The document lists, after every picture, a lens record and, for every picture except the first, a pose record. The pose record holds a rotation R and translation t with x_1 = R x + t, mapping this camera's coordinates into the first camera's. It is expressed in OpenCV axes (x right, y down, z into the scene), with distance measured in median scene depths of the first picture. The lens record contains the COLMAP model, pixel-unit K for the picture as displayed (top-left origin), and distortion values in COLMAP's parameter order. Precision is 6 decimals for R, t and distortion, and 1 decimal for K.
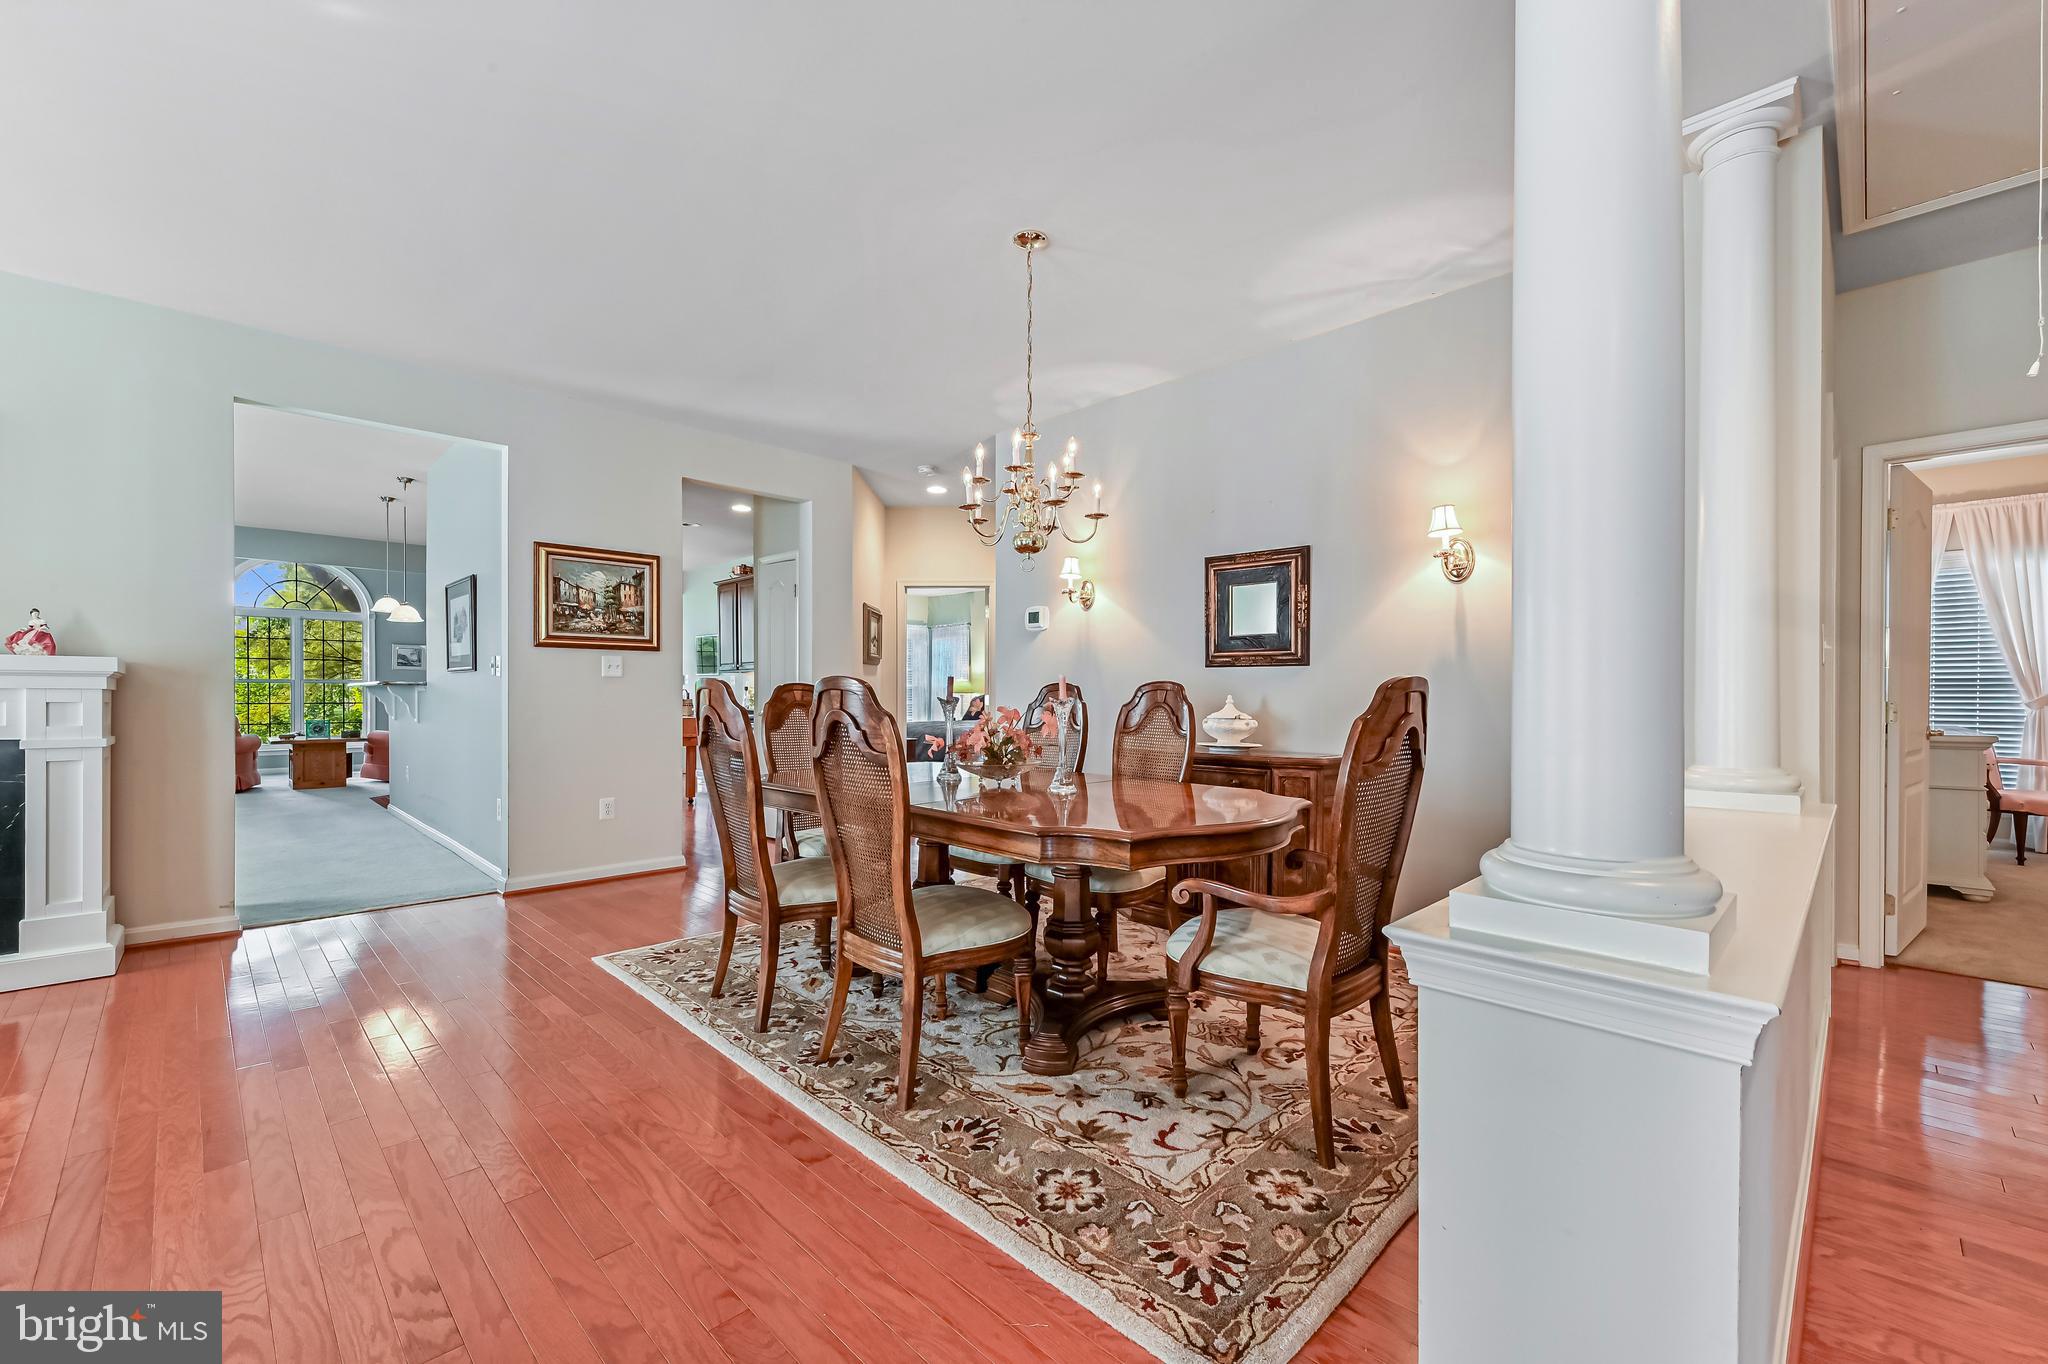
lens RADIAL K [[843.9, 0, 1029.2], [0, 843.9, 700.3], [0, 0, 1]] dist [0.001346, 0.000095]
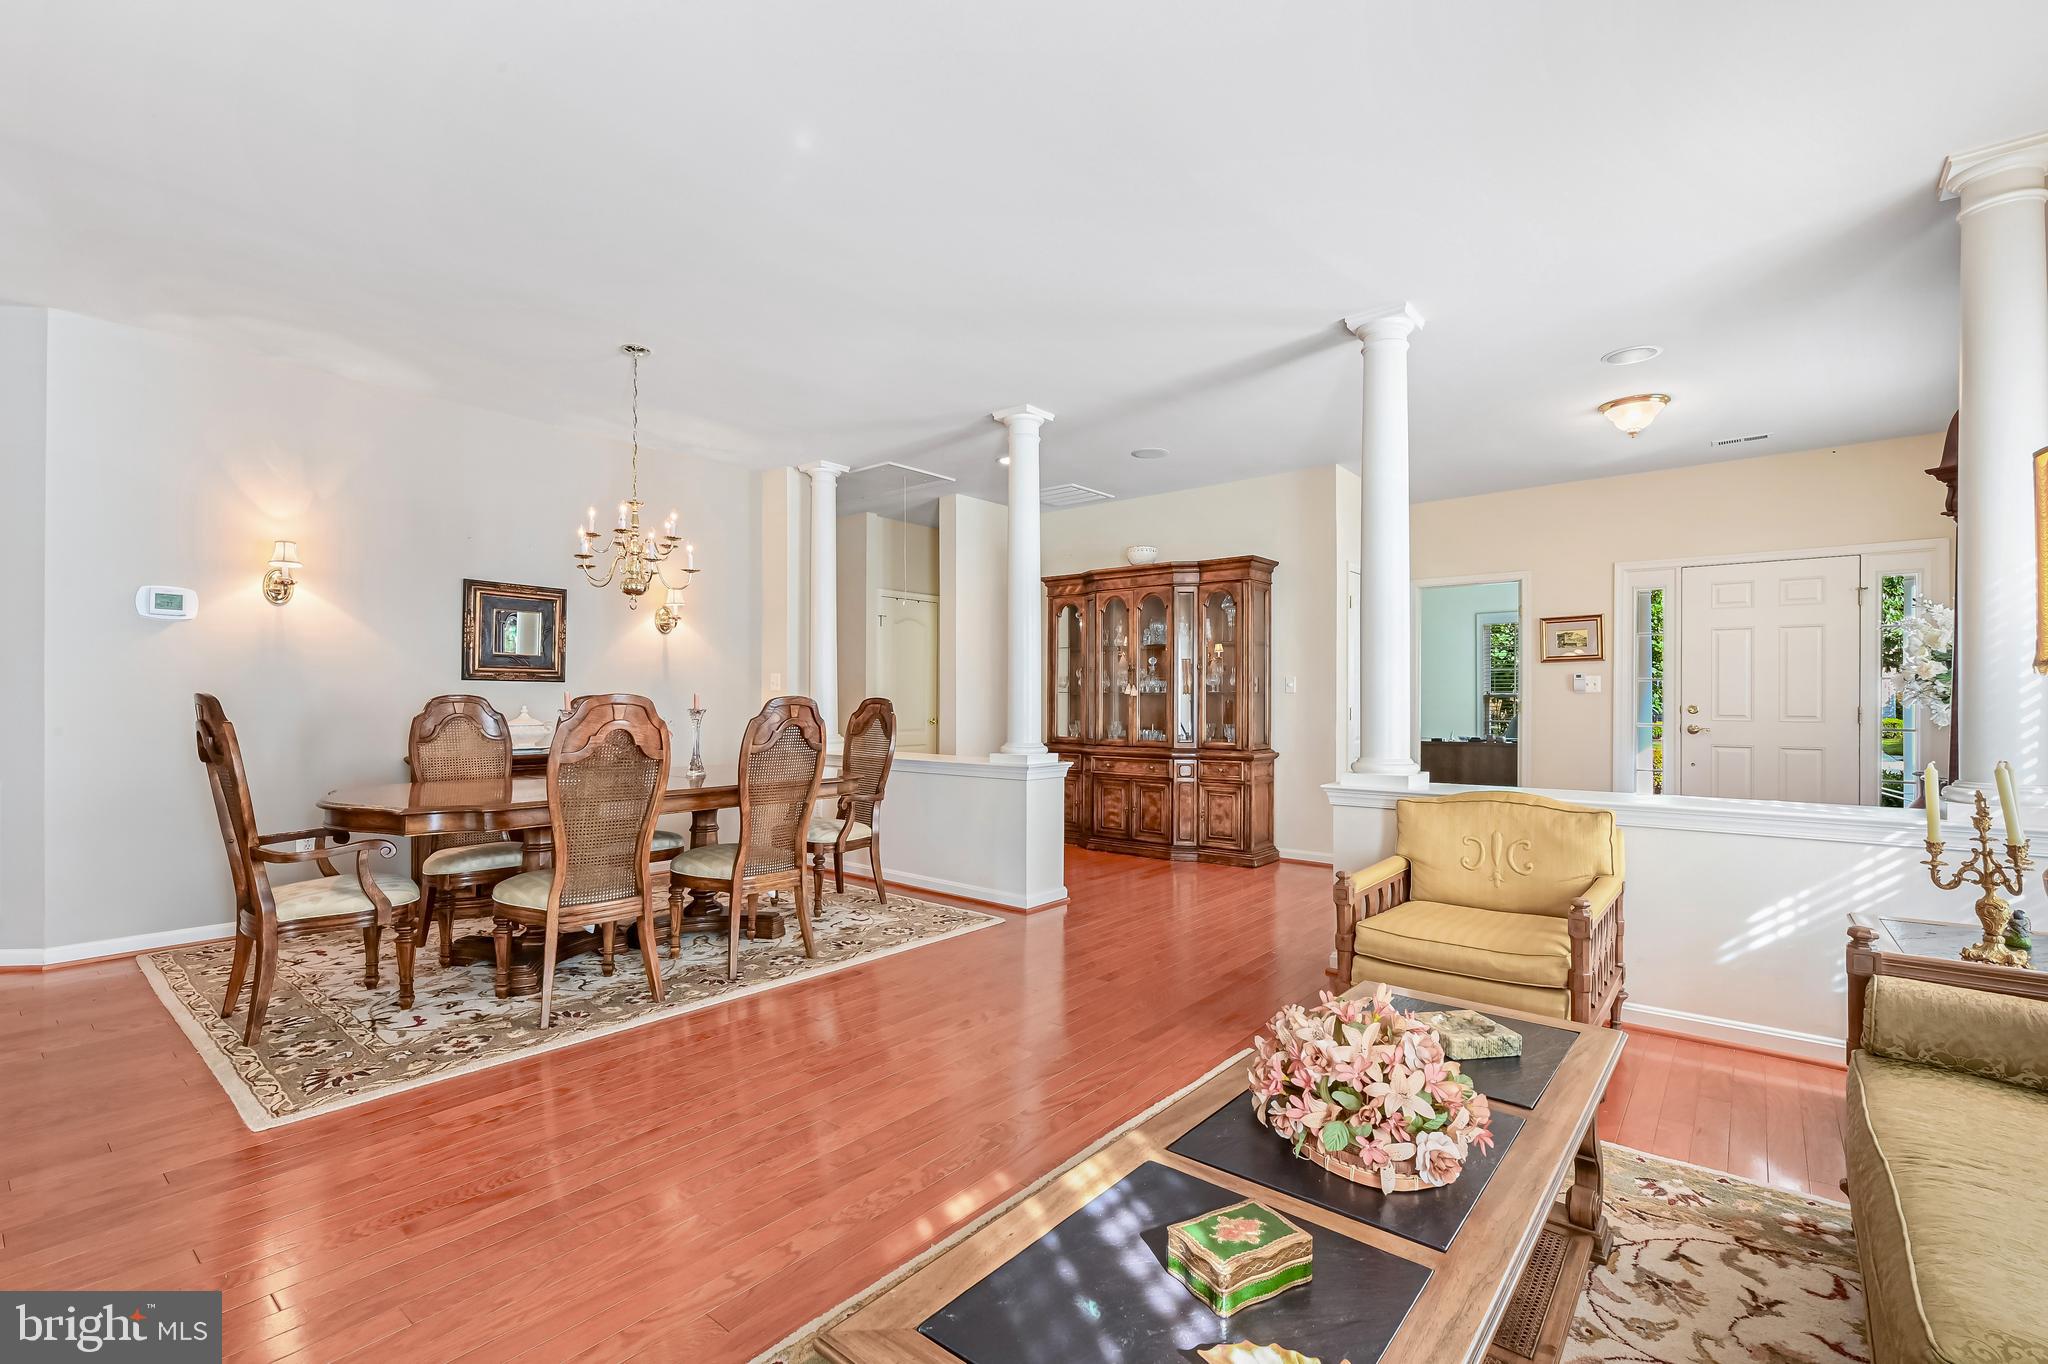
lens RADIAL K [[883.2, 0, 1039.6], [0, 883.2, 700.6], [0, 0, 1]] dist [0.006587, -0.000309]
pose [[-0.116485, -0.004508, 0.993182, -1.107348], [0.004396, 0.999978, 0.005054, -0.016435], [-0.993183, 0.004955, -0.116462, 0.435853]]
